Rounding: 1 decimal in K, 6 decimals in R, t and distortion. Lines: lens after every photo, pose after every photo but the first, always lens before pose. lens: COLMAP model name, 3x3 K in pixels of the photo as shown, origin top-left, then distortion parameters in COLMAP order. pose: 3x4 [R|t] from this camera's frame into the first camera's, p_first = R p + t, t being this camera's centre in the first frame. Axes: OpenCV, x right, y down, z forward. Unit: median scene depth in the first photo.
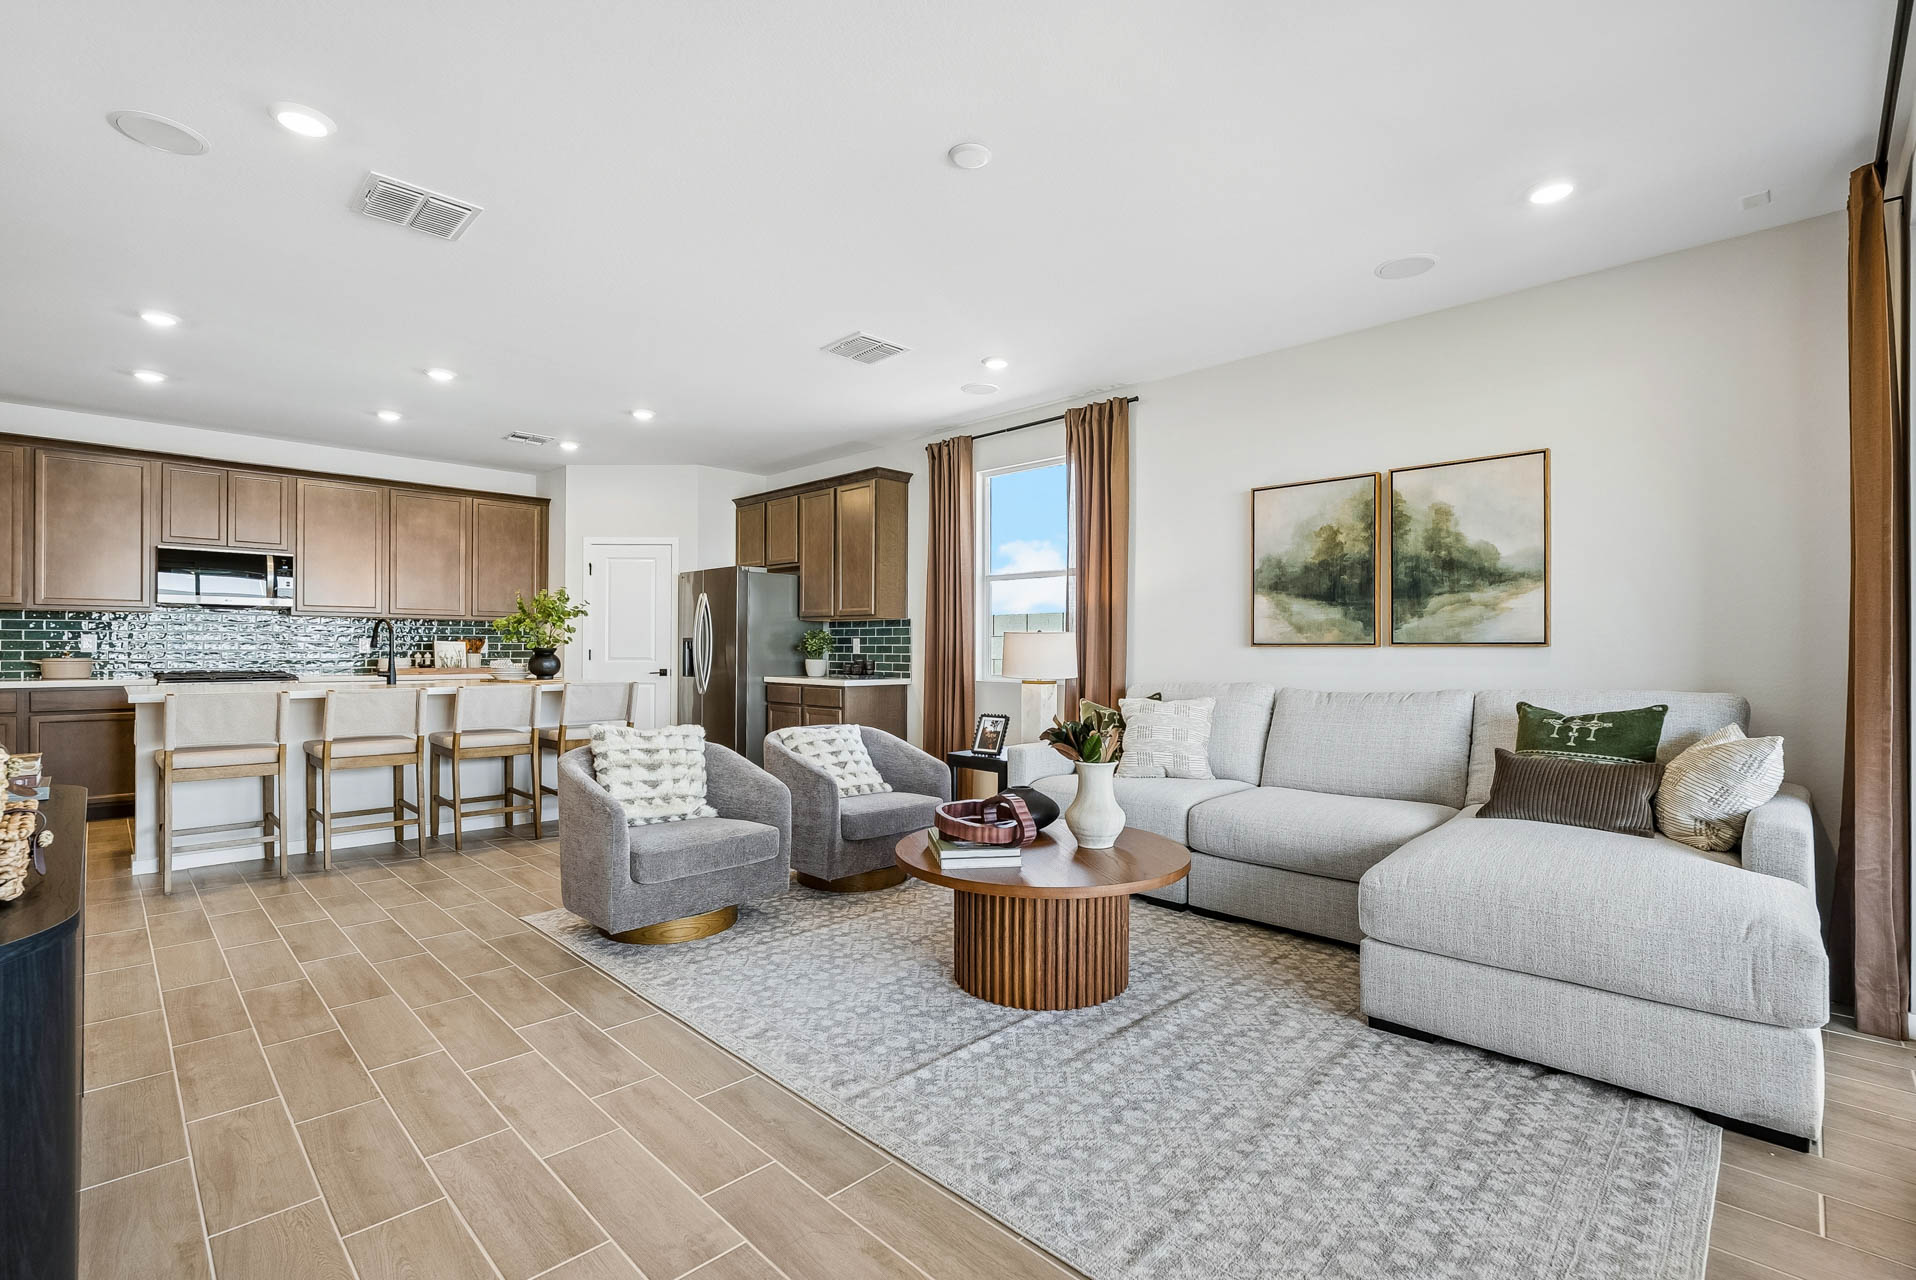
lens RADIAL K [[837.2, 0, 946.4], [0, 837.2, 648.5], [0, 0, 1]] dist [0.001751, -0.001181]
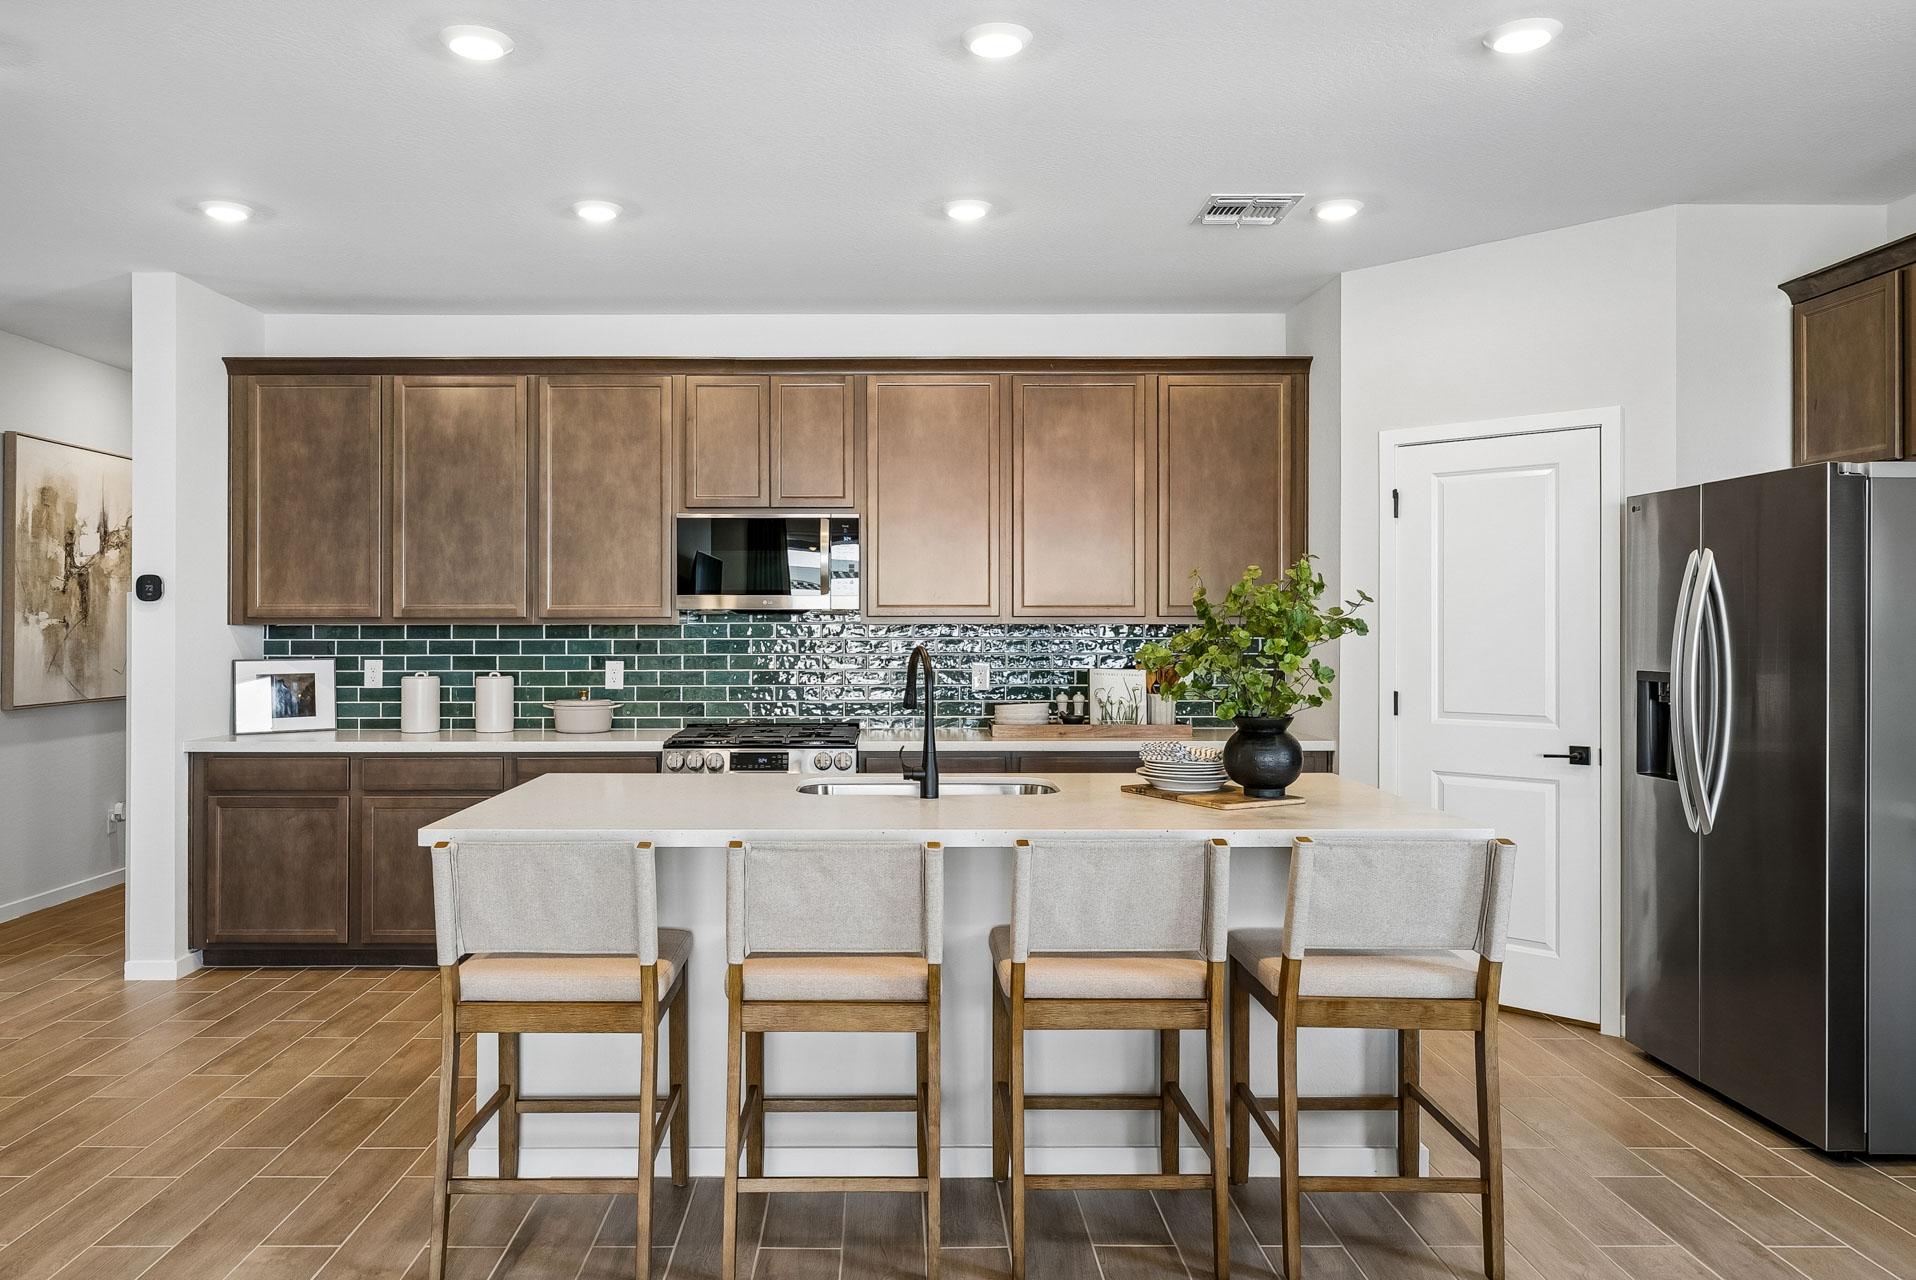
lens RADIAL K [[1314.3, 0, 876.6], [0, 1314.3, 620.9], [0, 0, 1]] dist [-0.012900, -0.003342]
pose [[0.693062, -0.004723, -0.720862, -0.136569], [0.001227, 0.999985, -0.005372, -0.034204], [0.720877, 0.002839, 0.693058, 0.372002]]
